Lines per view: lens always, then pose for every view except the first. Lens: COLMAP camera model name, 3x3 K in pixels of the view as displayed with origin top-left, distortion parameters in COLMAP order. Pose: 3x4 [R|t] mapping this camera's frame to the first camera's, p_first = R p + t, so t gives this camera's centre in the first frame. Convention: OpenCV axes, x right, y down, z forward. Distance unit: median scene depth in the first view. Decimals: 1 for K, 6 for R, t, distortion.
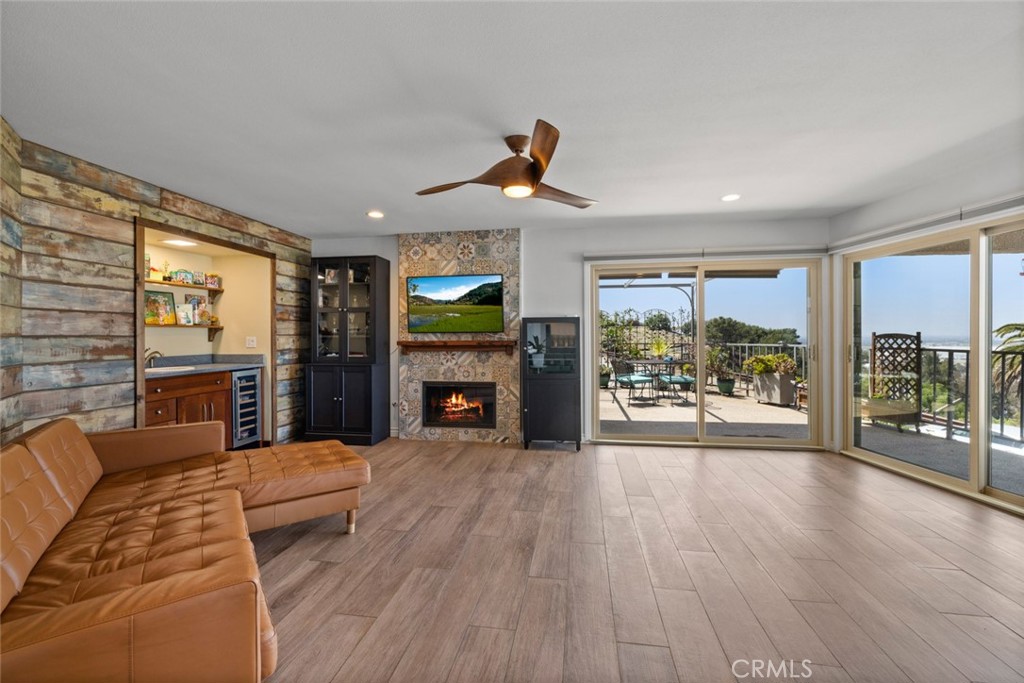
lens RADIAL K [[440.6, 0, 512.3], [0, 440.6, 339.9], [0, 0, 1]] dist [-0.004083, -0.000007]
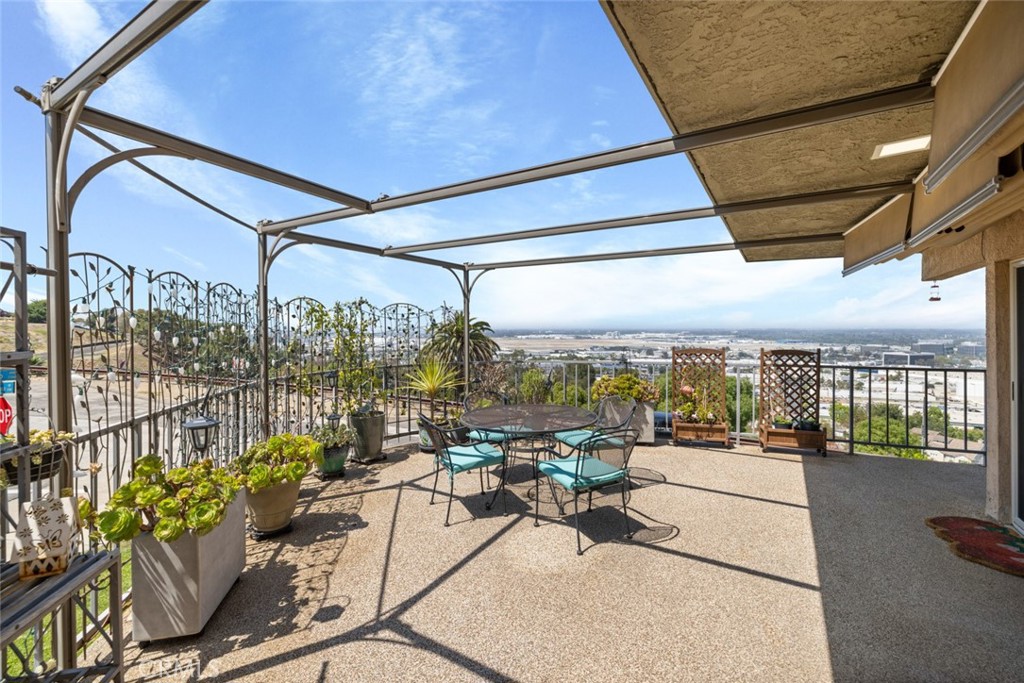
lens RADIAL K [[440.6, 0, 513.8], [0, 440.6, 335.2], [0, 0, 1]] dist [-0.004083, -0.000007]
pose [[0.383300, -0.009112, 0.923579, -0.218515], [0.006994, 0.999951, 0.006963, -0.056424], [-0.923597, 0.003791, 0.383345, 1.184203]]
